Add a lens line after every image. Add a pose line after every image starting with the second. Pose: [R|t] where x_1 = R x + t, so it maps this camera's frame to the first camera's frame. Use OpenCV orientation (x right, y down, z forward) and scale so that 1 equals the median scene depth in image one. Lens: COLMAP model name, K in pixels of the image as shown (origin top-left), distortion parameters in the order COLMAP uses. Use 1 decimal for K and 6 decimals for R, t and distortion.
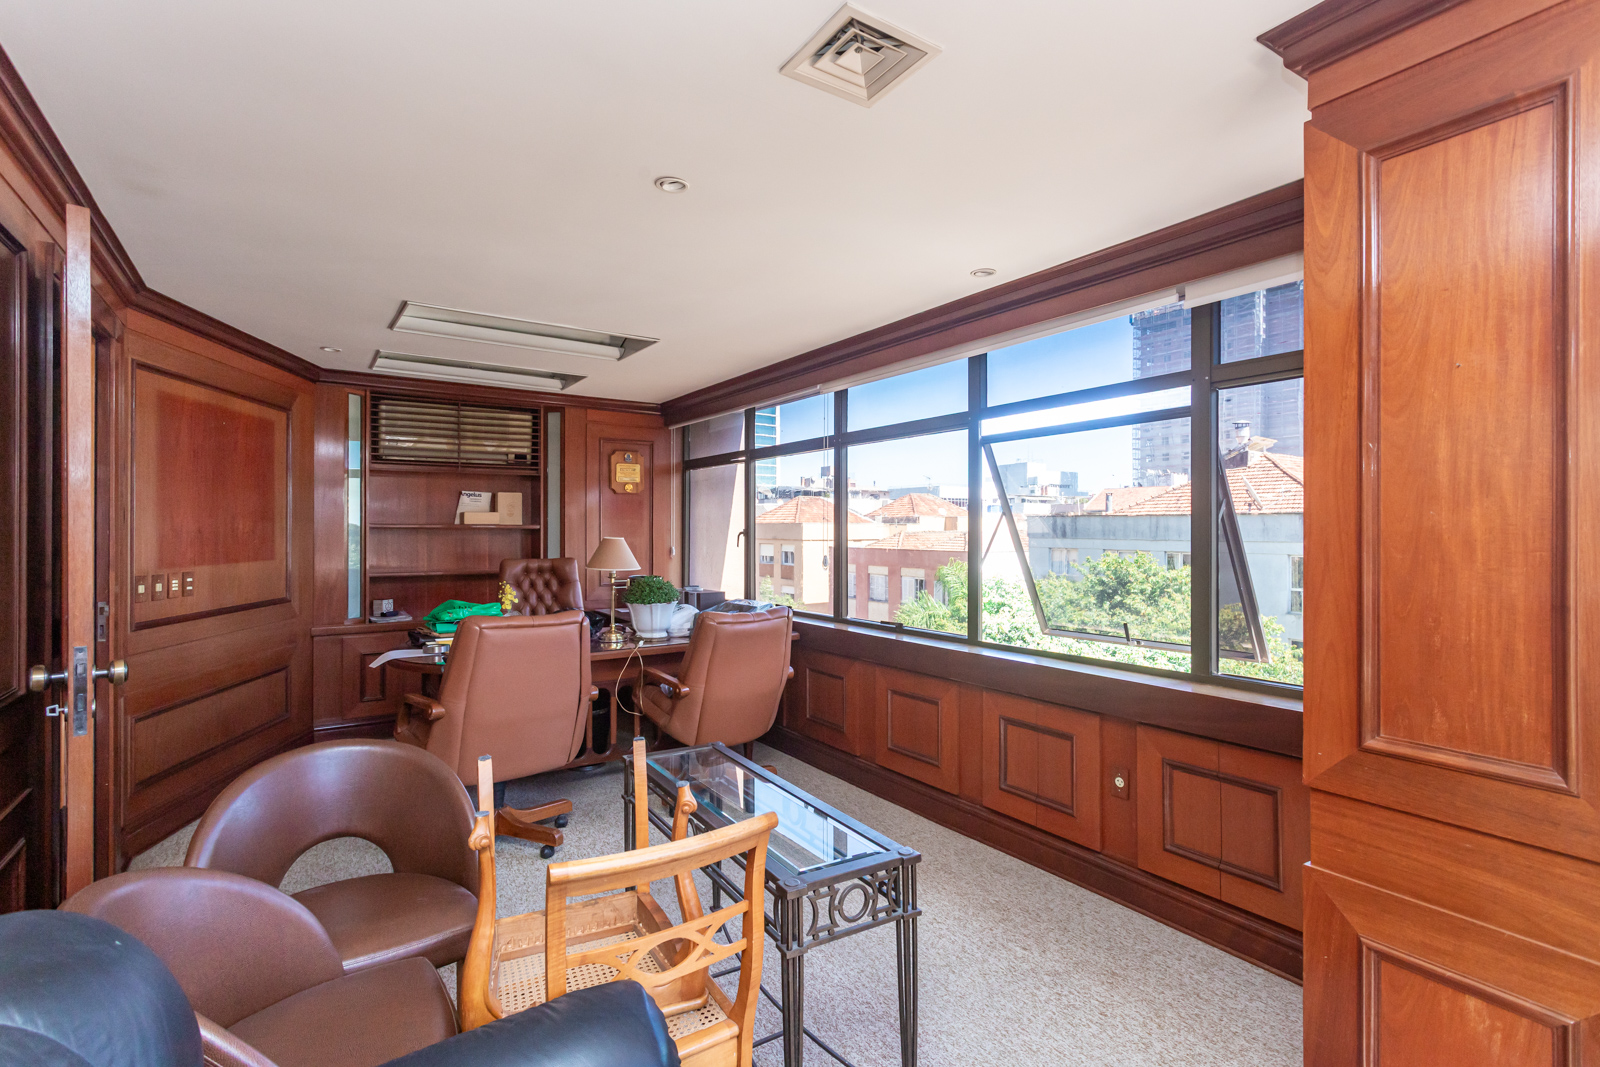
lens RADIAL K [[760.0, 0, 800.0], [0, 760.0, 533.5], [0, 0, 1]] dist [0.000174, 0.000049]
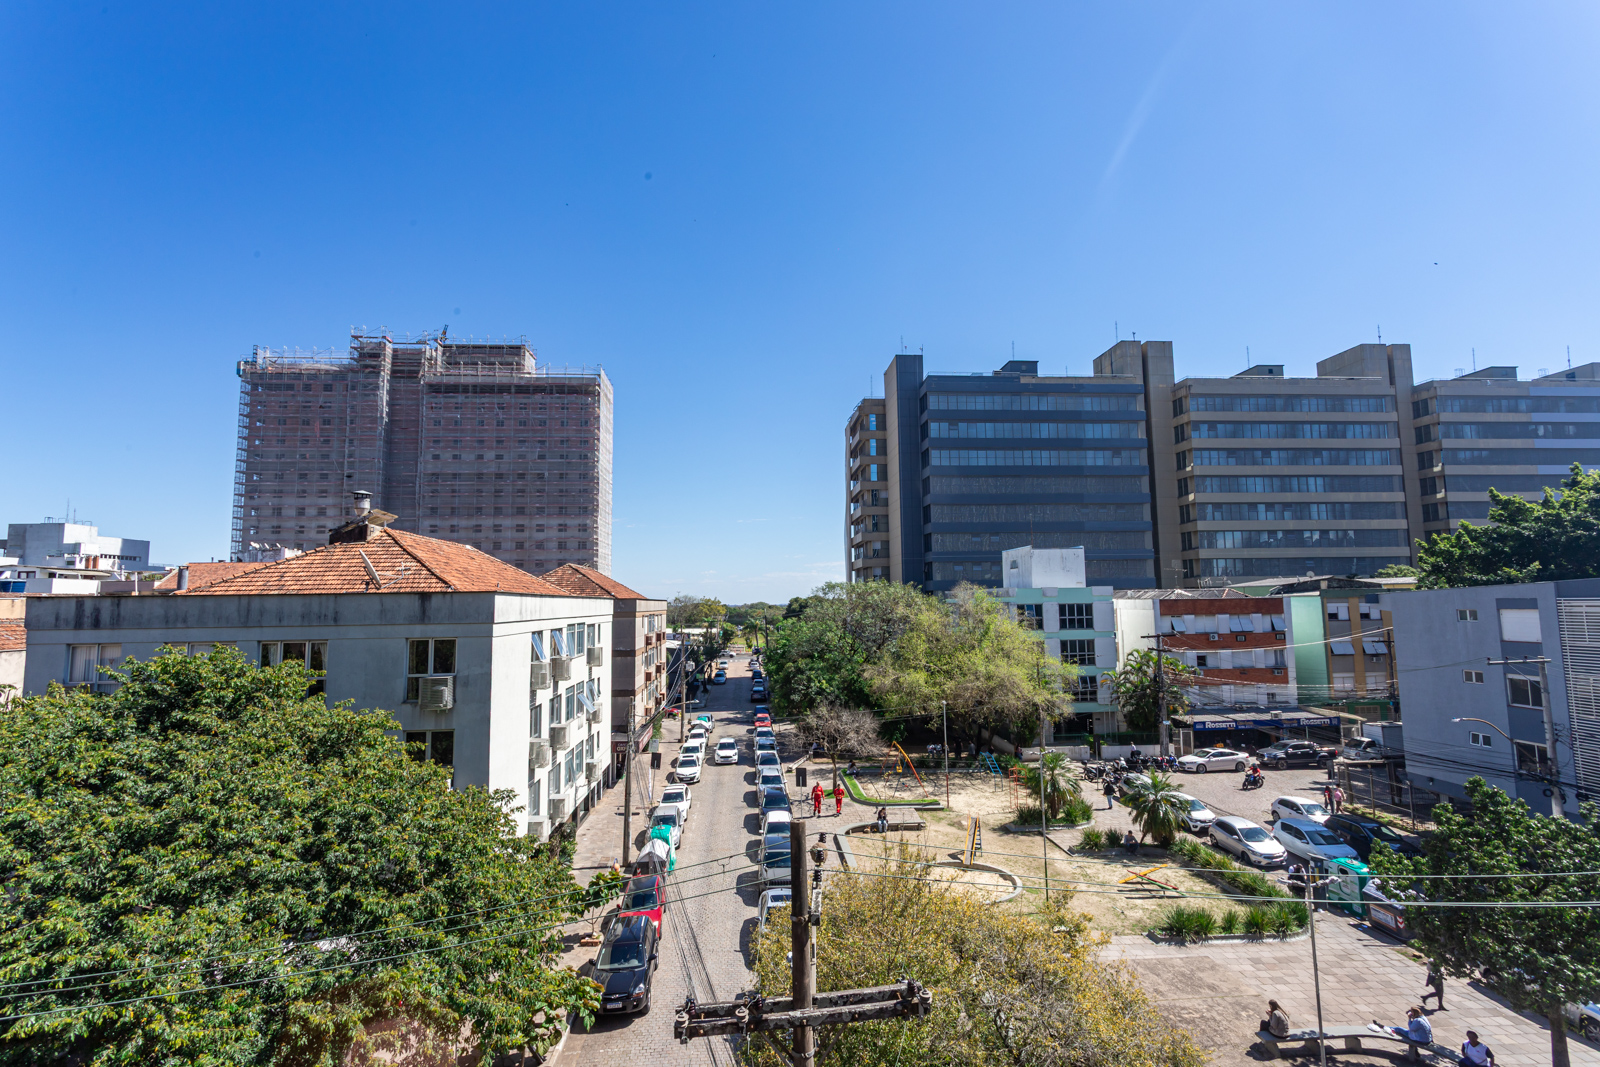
lens RADIAL K [[760.0, 0, 800.0], [0, 760.0, 533.5], [0, 0, 1]] dist [0.000174, 0.000049]
pose [[0.497227, 0.068841, 0.864885, 0.069512], [0.022865, 0.995461, -0.092380, -0.001898], [-0.867319, 0.065710, 0.493397, 0.117833]]
